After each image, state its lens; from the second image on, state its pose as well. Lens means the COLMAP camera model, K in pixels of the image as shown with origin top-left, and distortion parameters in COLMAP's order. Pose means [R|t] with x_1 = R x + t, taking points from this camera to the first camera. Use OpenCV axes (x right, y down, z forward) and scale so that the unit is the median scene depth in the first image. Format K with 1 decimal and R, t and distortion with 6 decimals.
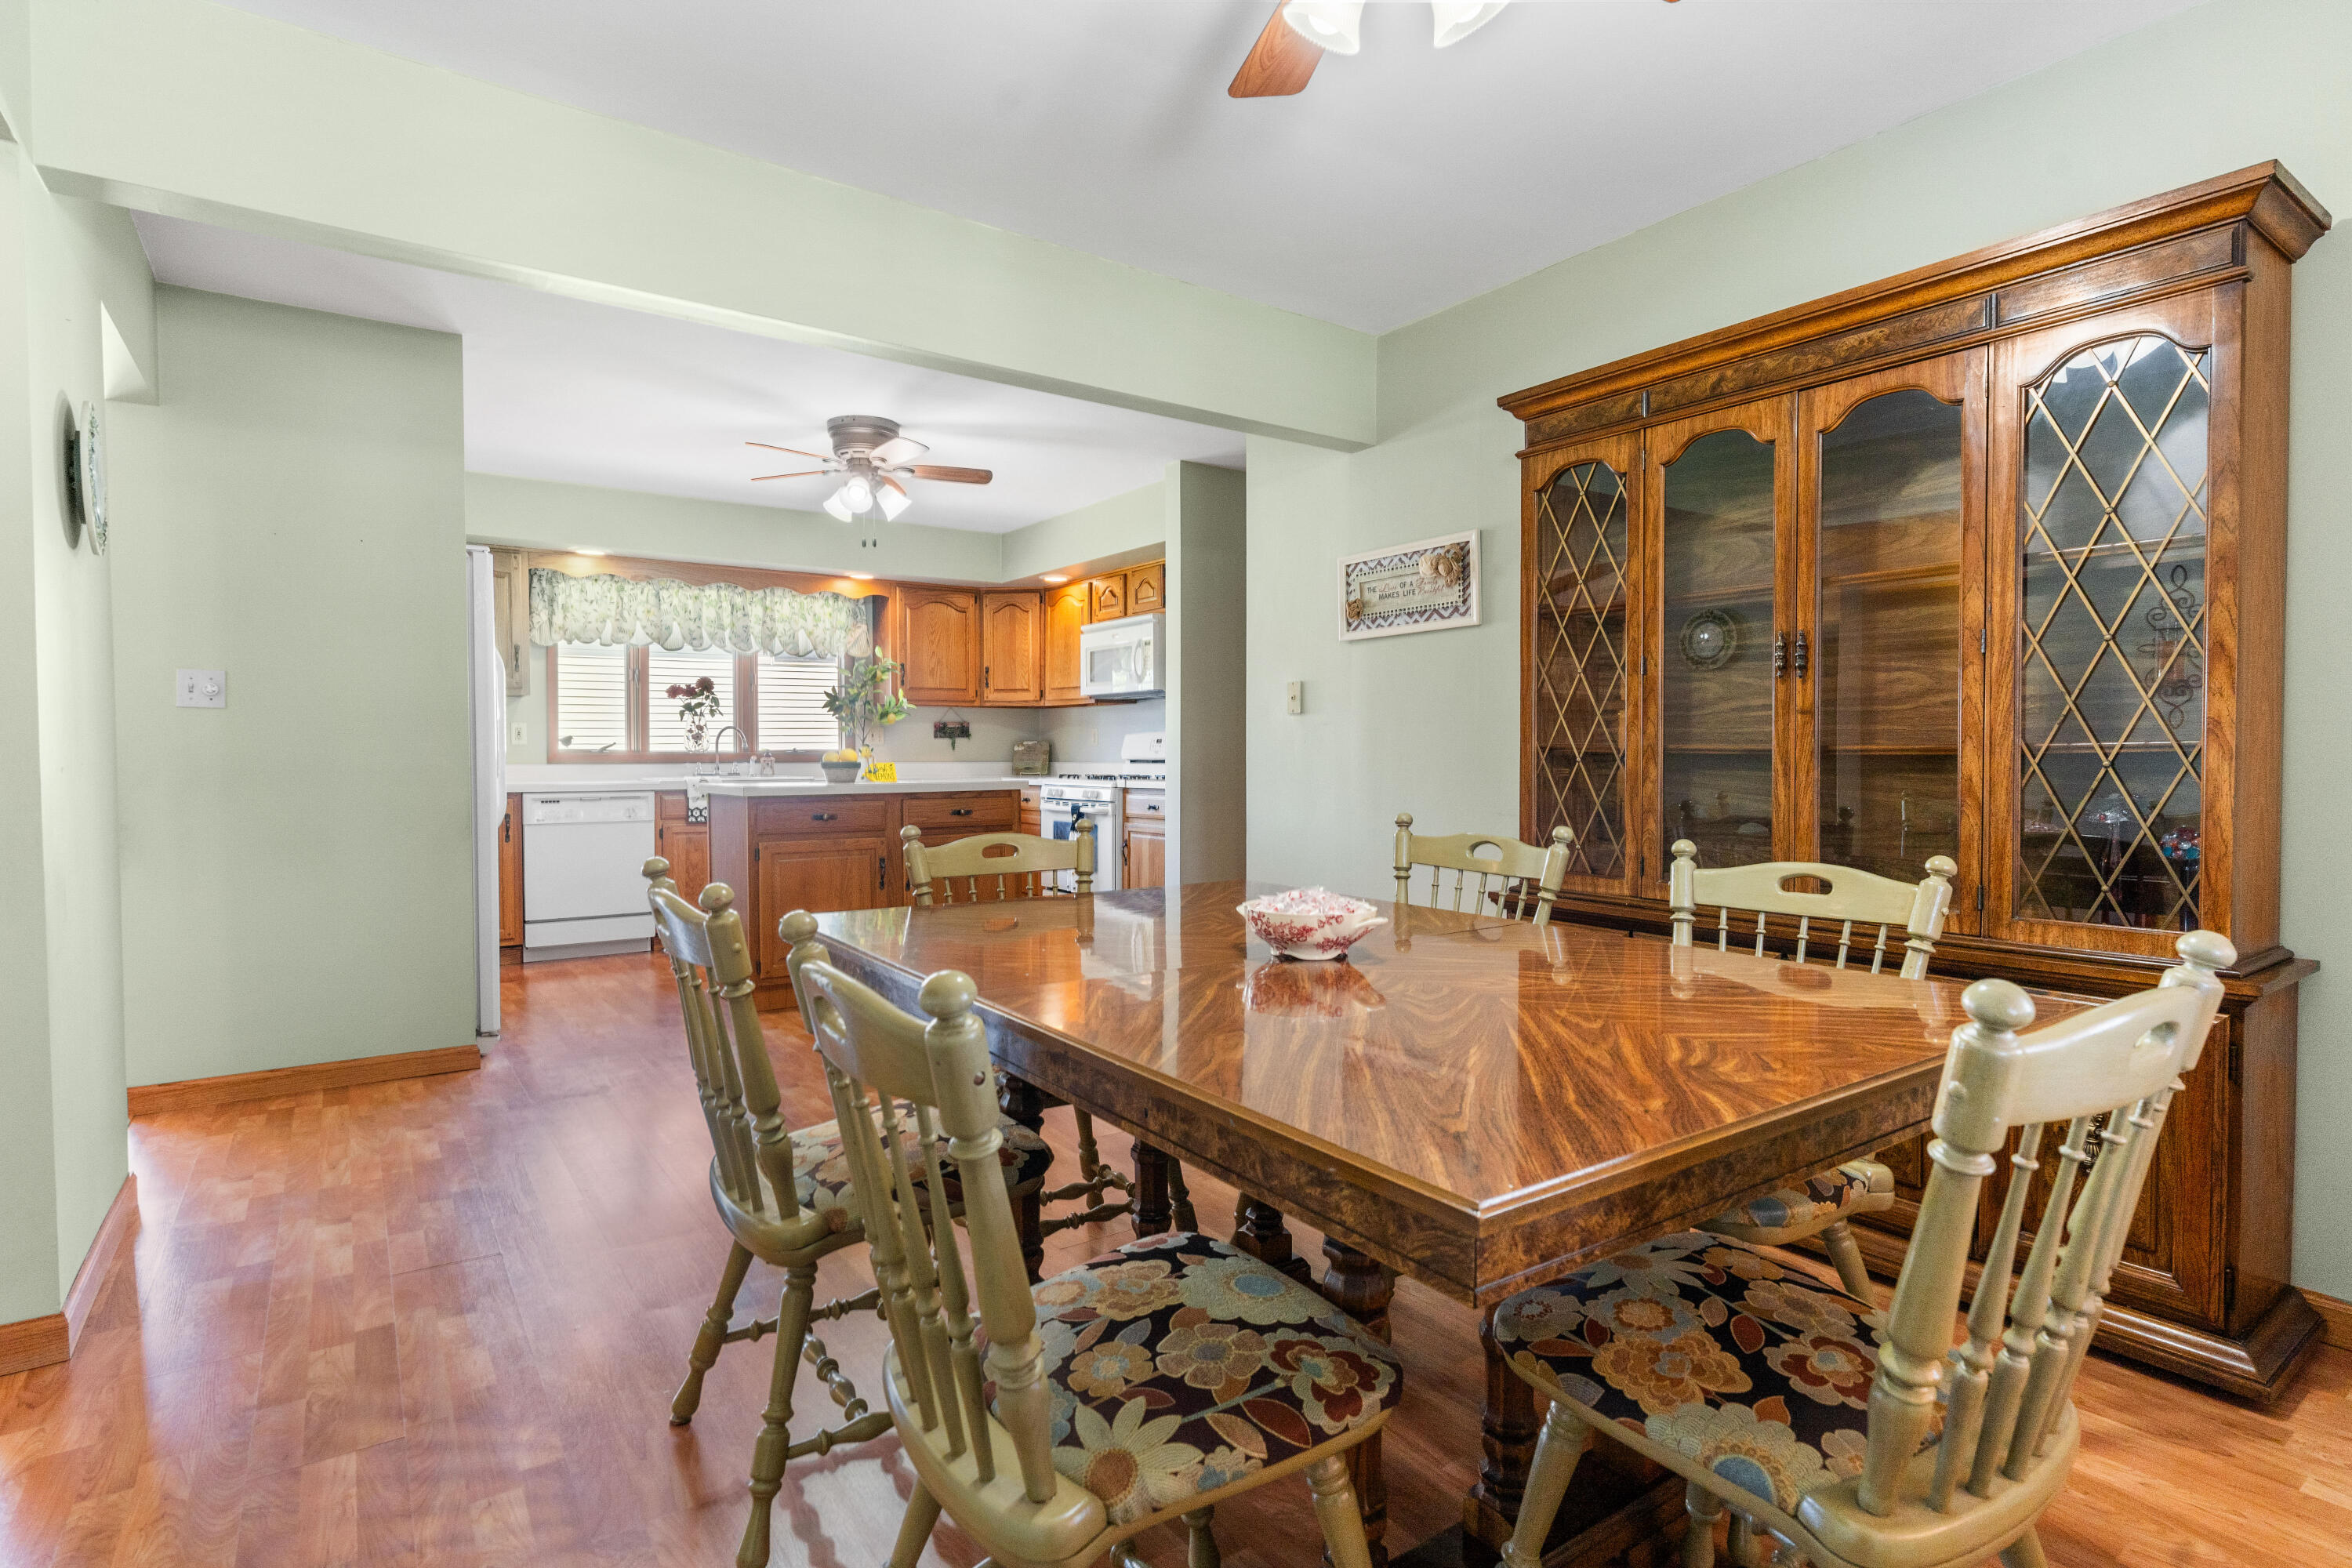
lens RADIAL K [[1159.4, 0, 1172.6], [0, 1159.4, 774.6], [0, 0, 1]] dist [-0.005222, -0.000608]
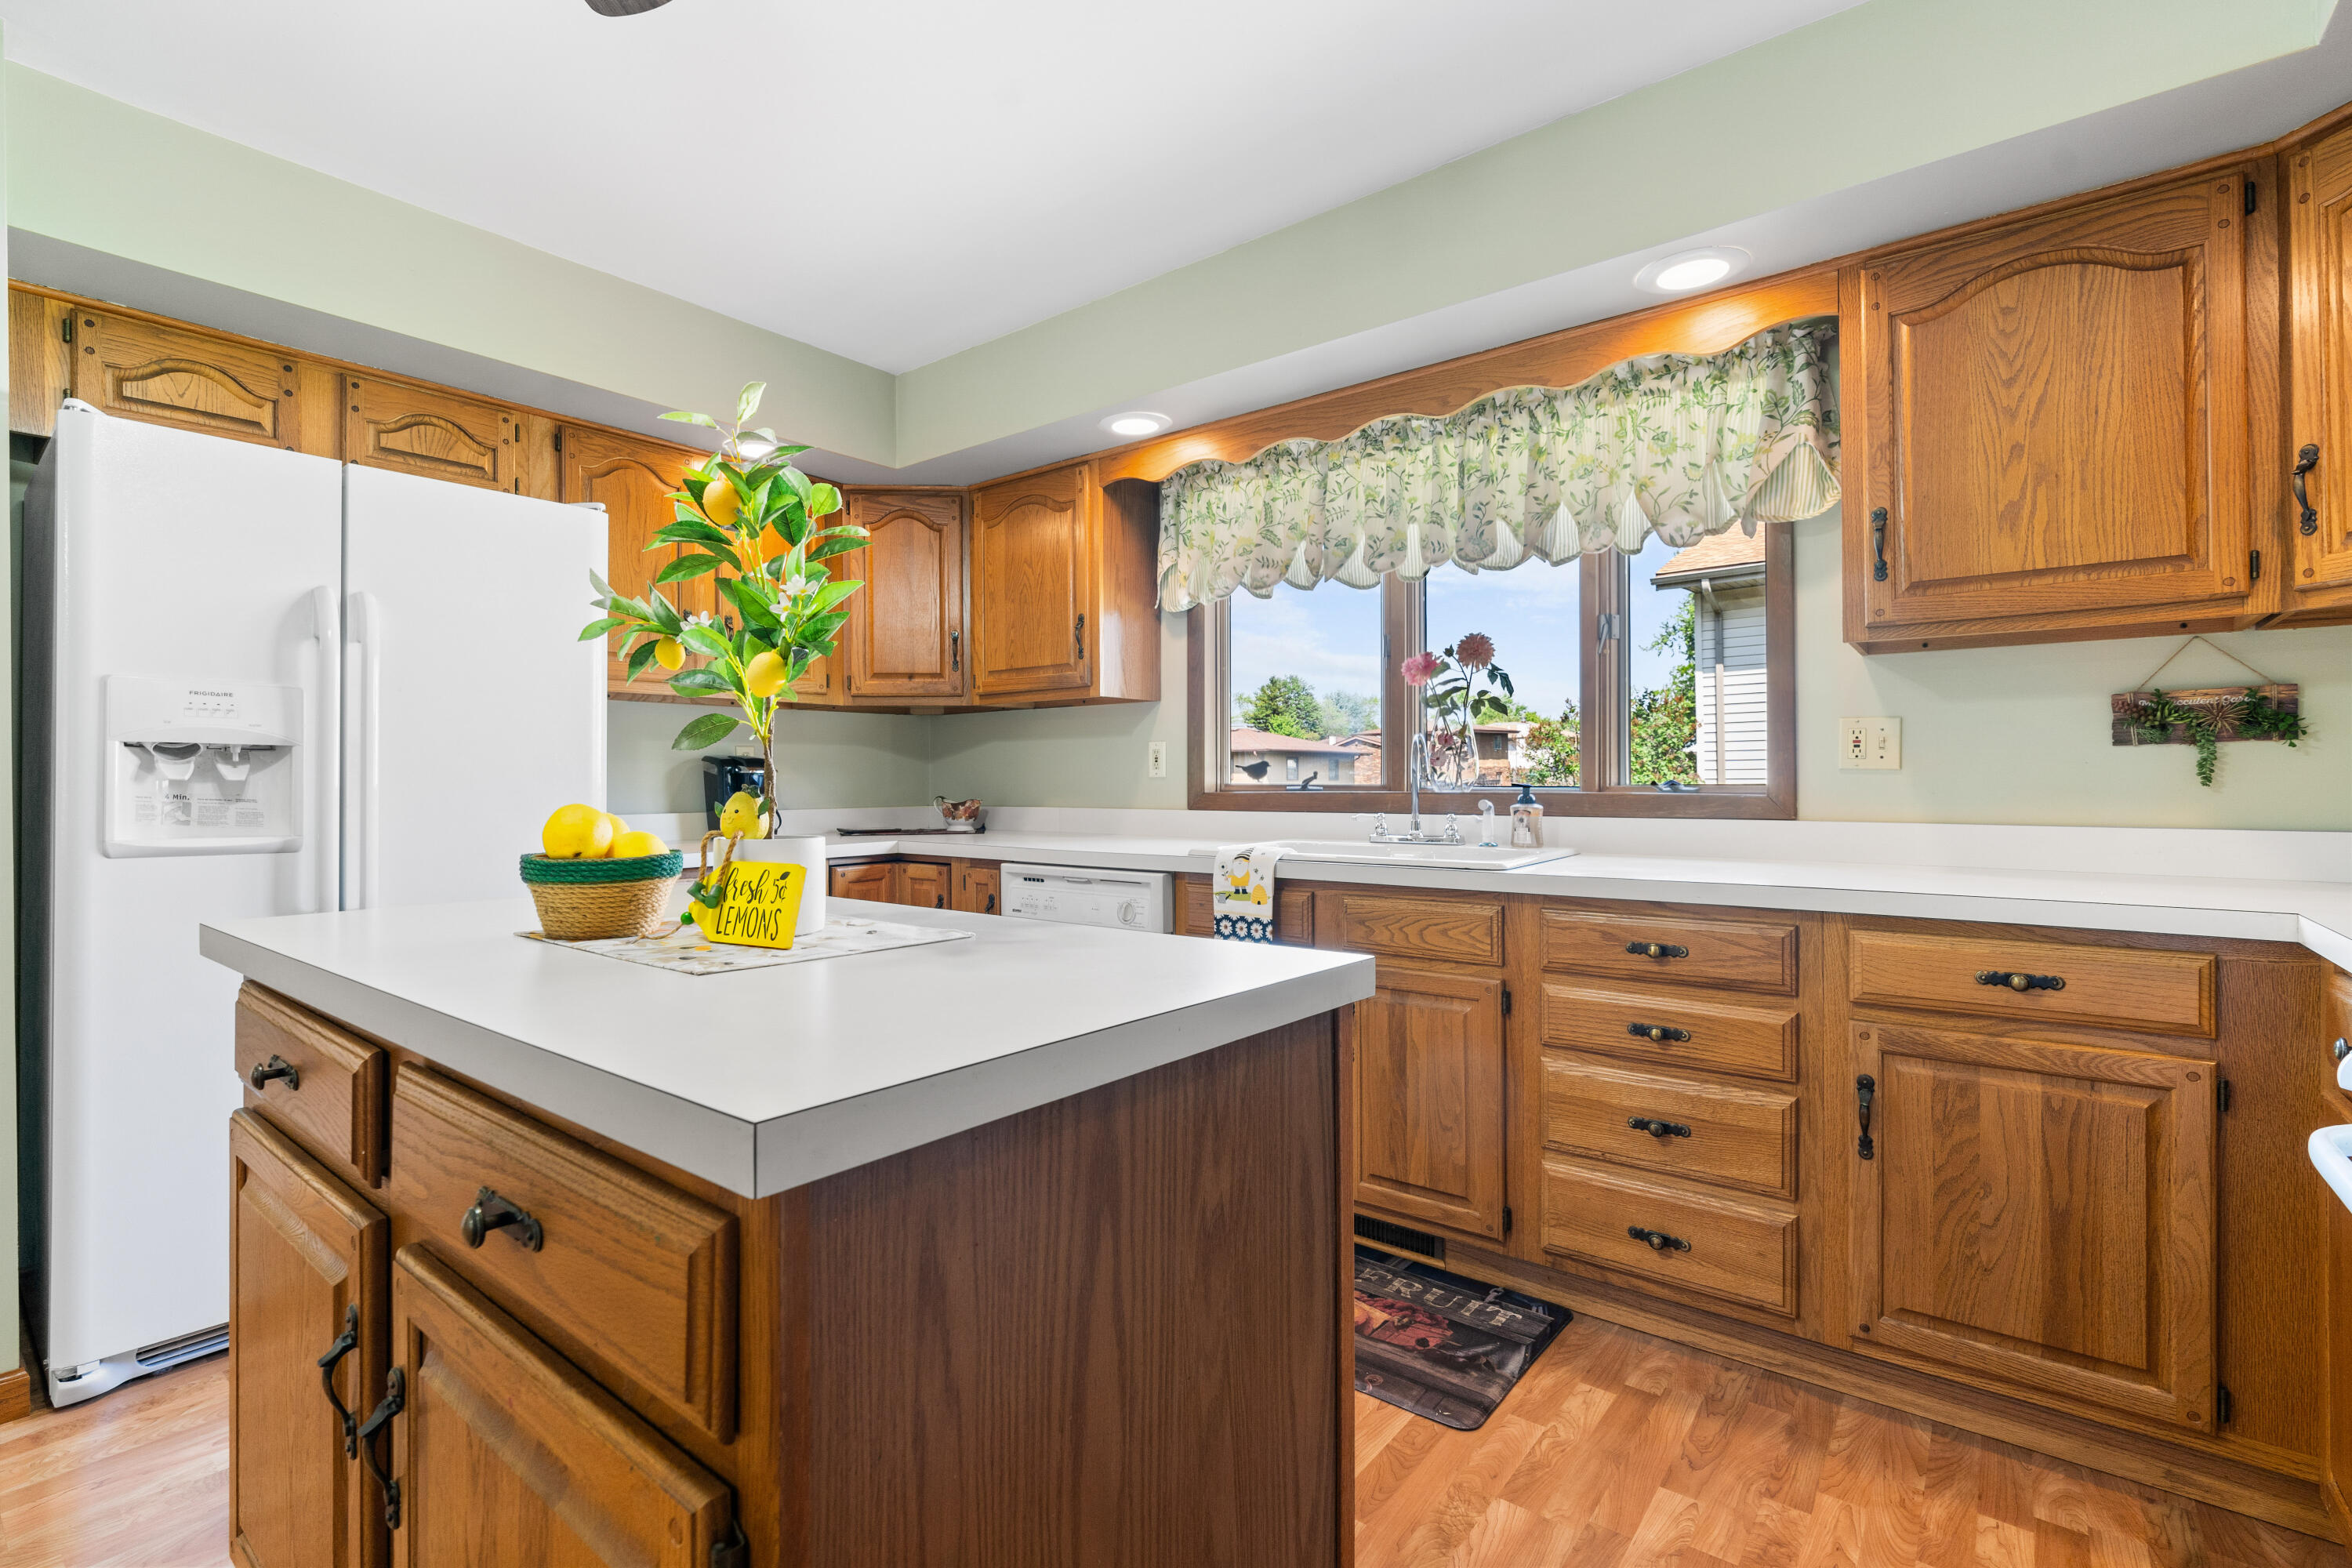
lens RADIAL K [[1062.0, 0, 1167.4], [0, 1062.0, 774.6], [0, 0, 1]] dist [-0.011860, 0.004558]
pose [[0.270363, -0.004021, -0.962750, -0.014322], [-0.013870, 0.999871, -0.008071, -0.021244], [0.962658, 0.015536, 0.270273, 0.795995]]
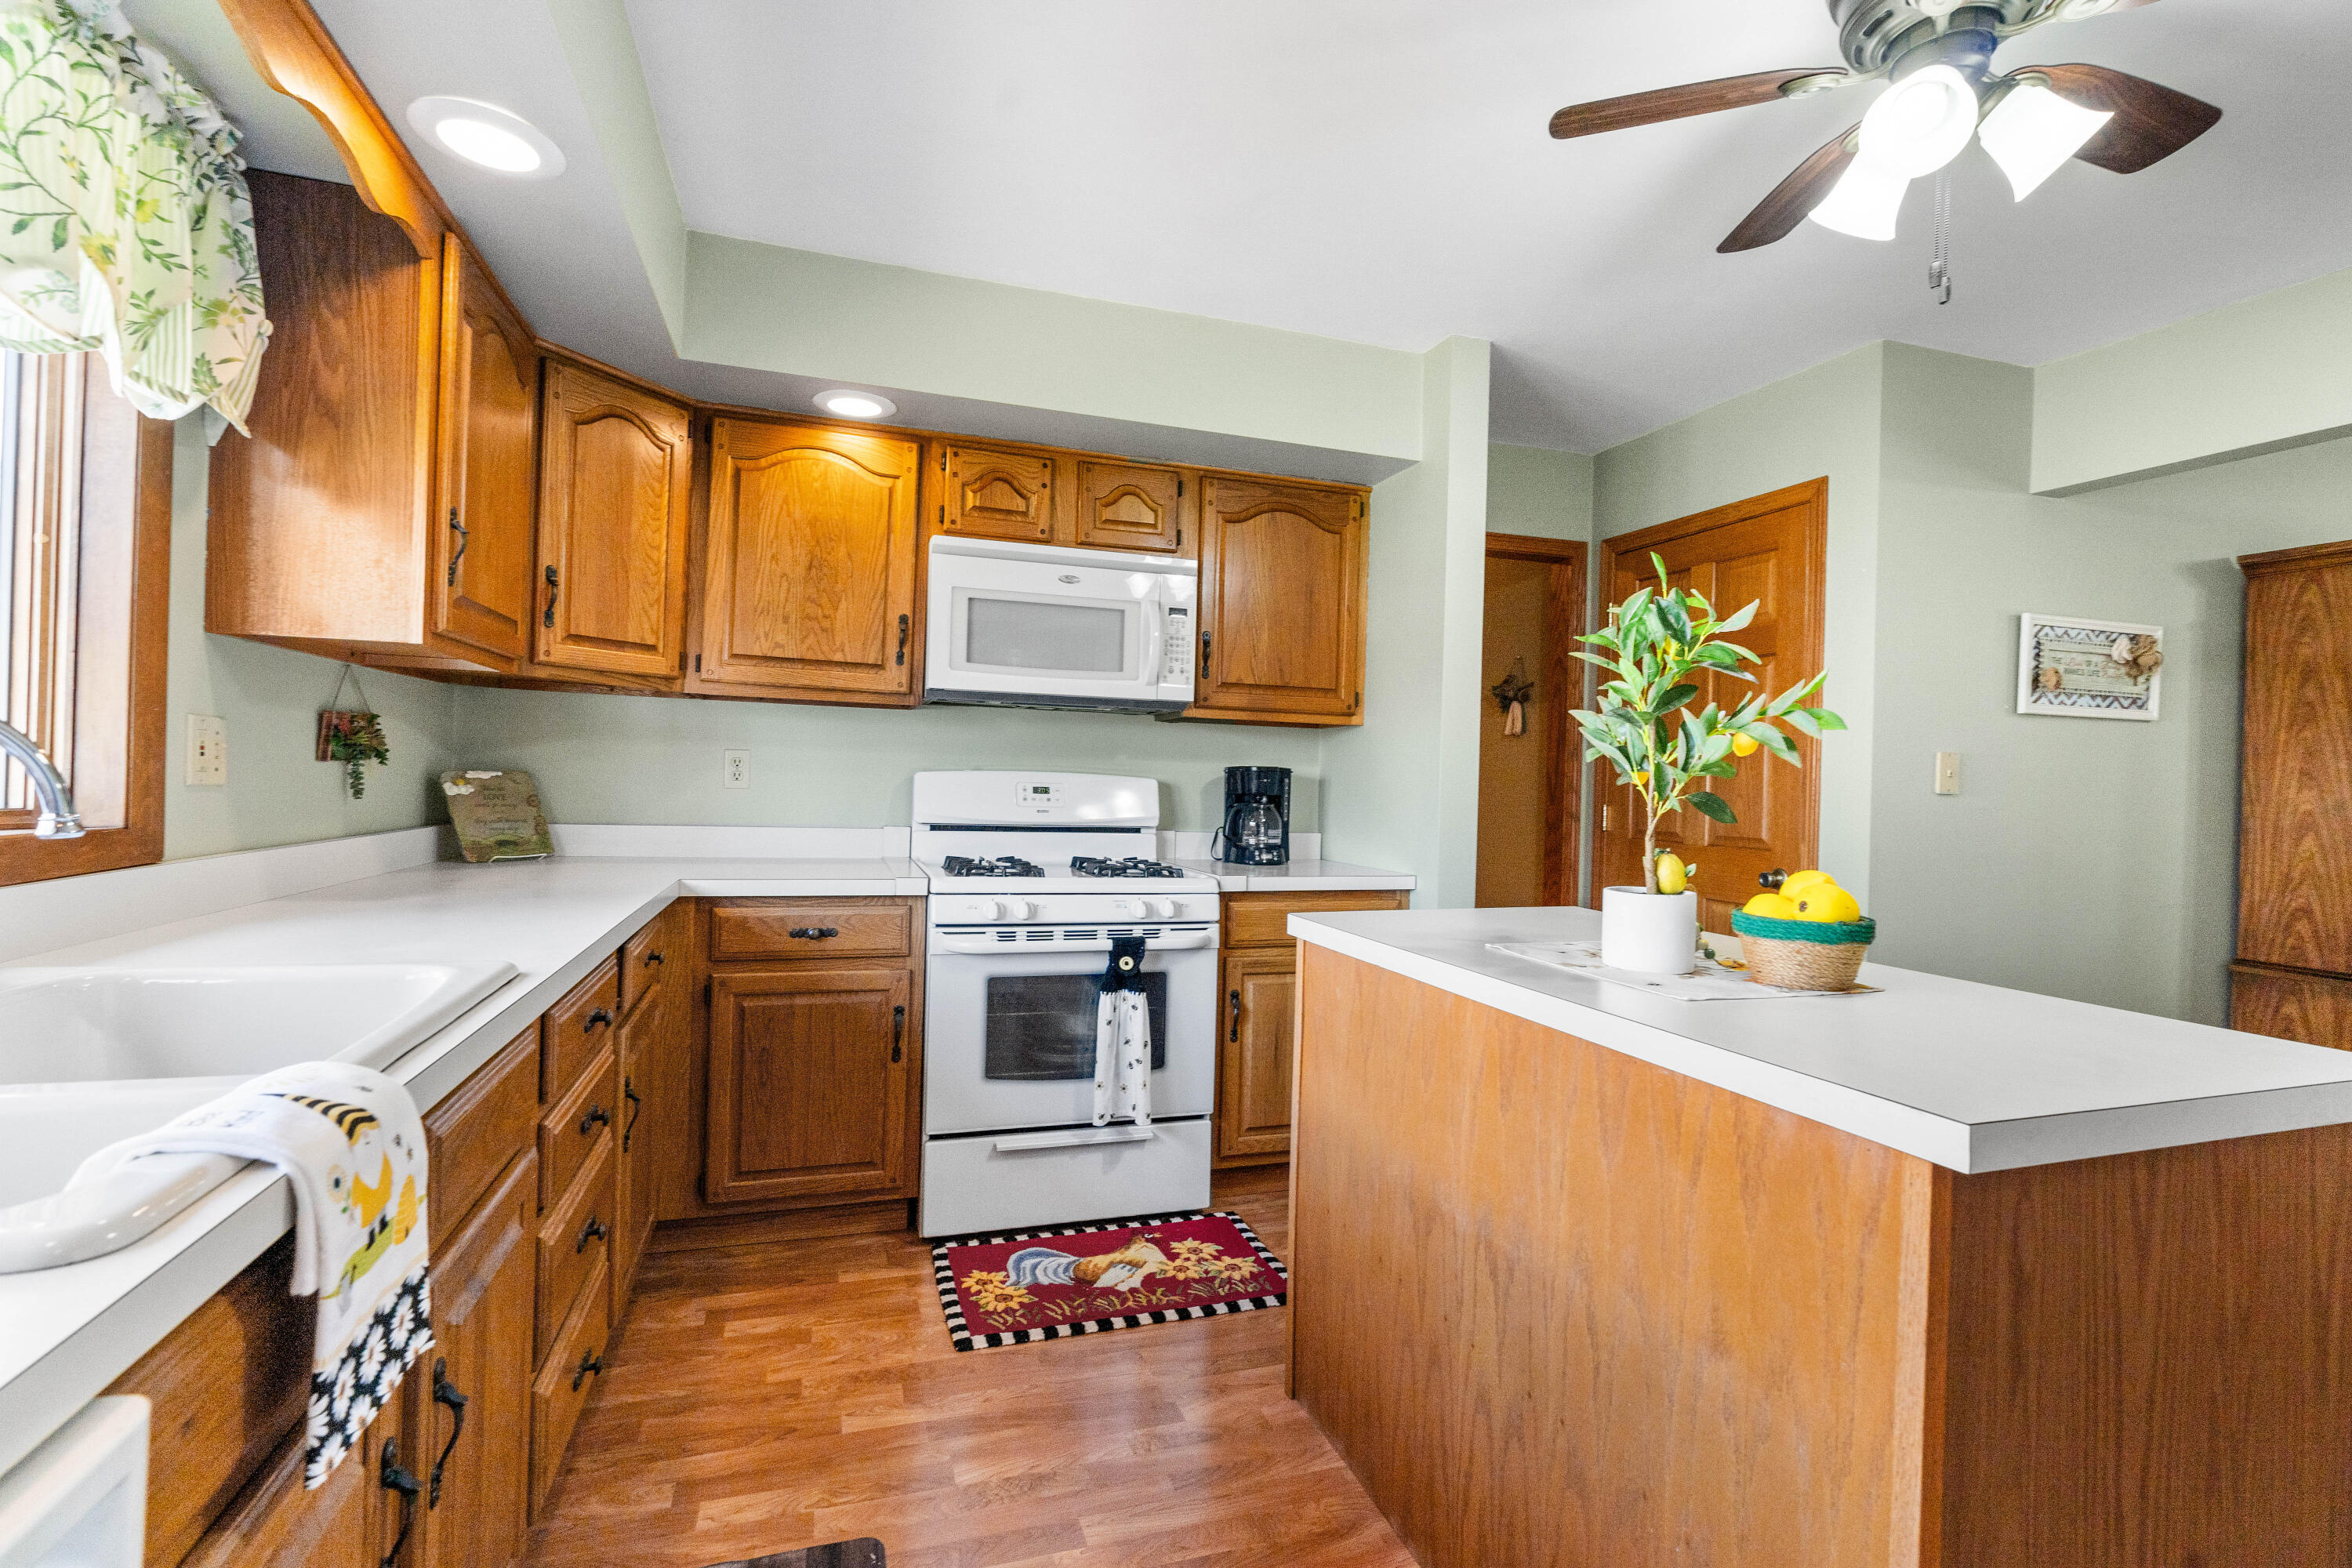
lens RADIAL K [[1062.0, 0, 1168.8], [0, 1062.0, 775.4], [0, 0, 1]] dist [-0.011860, 0.004558]
pose [[0.303091, 0.009800, 0.952911, -0.457605], [-0.014453, 0.999879, -0.005686, -0.033827], [-0.952852, -0.012049, 0.303197, 0.808862]]
